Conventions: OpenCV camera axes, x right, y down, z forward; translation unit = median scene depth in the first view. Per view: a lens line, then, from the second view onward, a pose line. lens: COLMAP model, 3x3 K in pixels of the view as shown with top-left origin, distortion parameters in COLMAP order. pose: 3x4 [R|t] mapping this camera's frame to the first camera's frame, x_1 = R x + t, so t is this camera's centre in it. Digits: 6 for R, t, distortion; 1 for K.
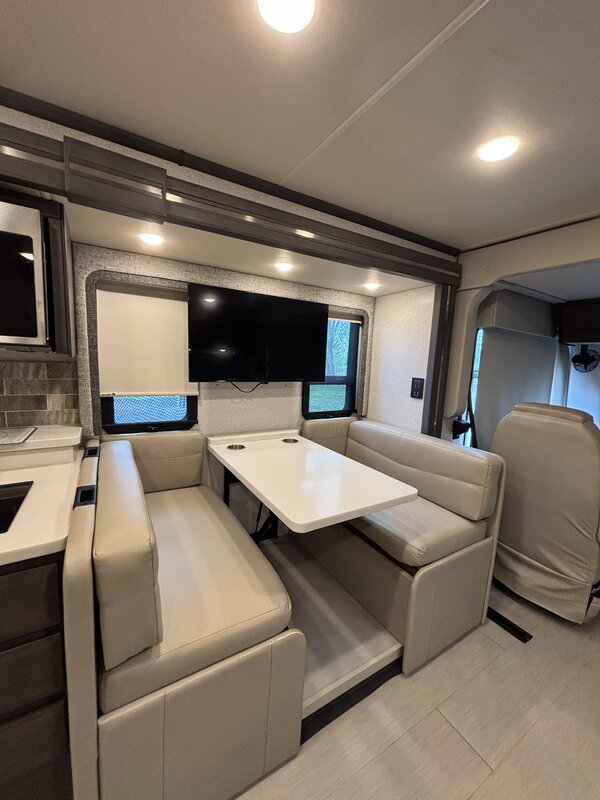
lens RADIAL K [[324.3, 0, 300.0], [0, 324.3, 400.0], [0, 0, 1]] dist [0.000825, 0.000225]
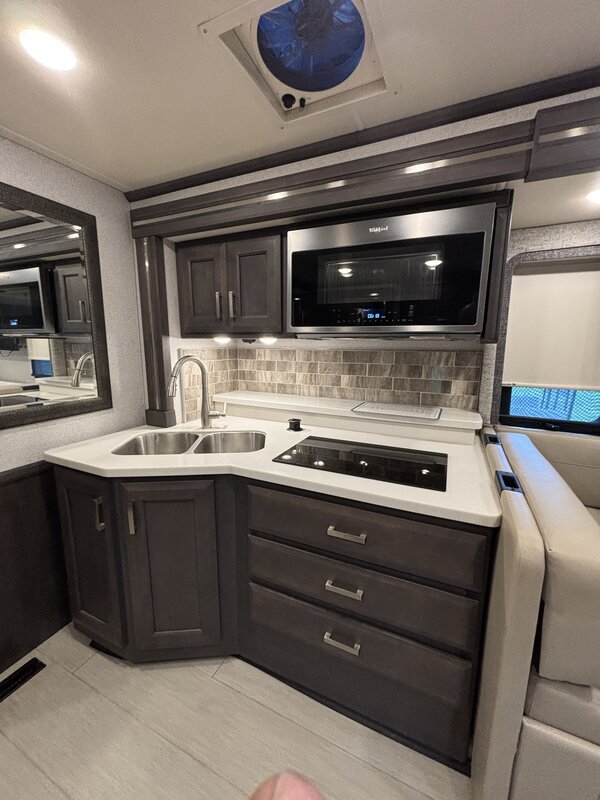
lens RADIAL K [[324.3, 0, 300.0], [0, 324.3, 400.0], [0, 0, 1]] dist [0.000825, 0.000225]
pose [[0.552497, 0.104125, -0.826986, -0.147361], [-0.092011, 0.993722, 0.063647, 0.029059], [0.828421, 0.040927, 0.558608, -0.058104]]
